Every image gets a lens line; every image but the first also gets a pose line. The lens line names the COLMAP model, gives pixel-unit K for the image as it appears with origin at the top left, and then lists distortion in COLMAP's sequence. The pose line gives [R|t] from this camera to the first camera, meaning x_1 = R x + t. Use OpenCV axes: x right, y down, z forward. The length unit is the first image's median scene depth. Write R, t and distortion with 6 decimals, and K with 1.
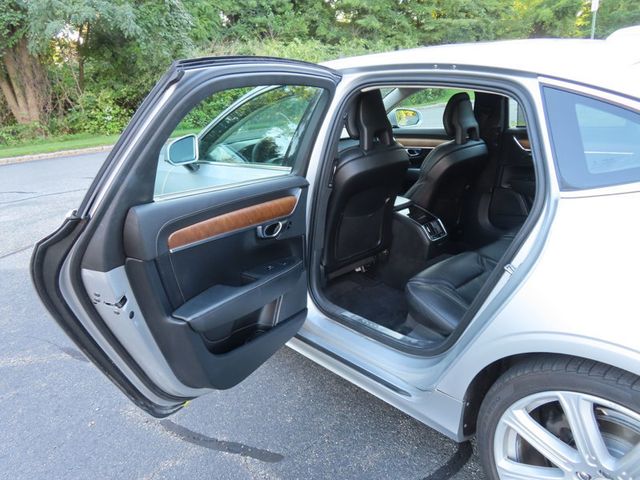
lens RADIAL K [[459.5, 0, 318.8], [0, 459.5, 232.4], [0, 0, 1]] dist [-0.007693, 0.003532]
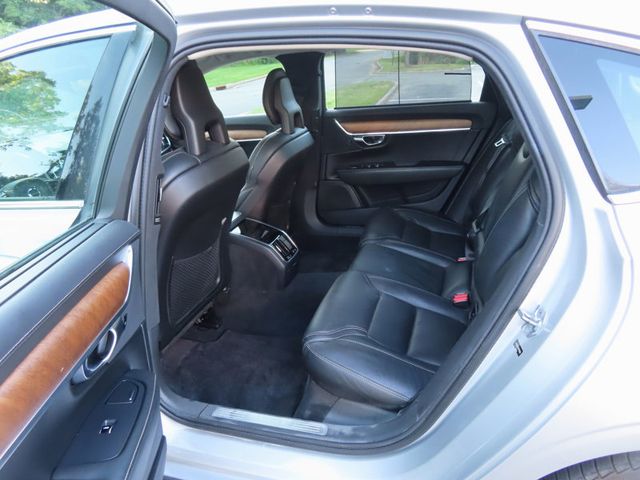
lens RADIAL K [[459.5, 0, 320.2], [0, 459.5, 235.1], [0, 0, 1]] dist [-0.007693, 0.003532]
pose [[0.849950, -0.187741, 0.492279, -0.072784], [0.175244, 0.981896, 0.071897, -0.070547], [-0.496865, 0.025160, 0.867463, 0.299735]]
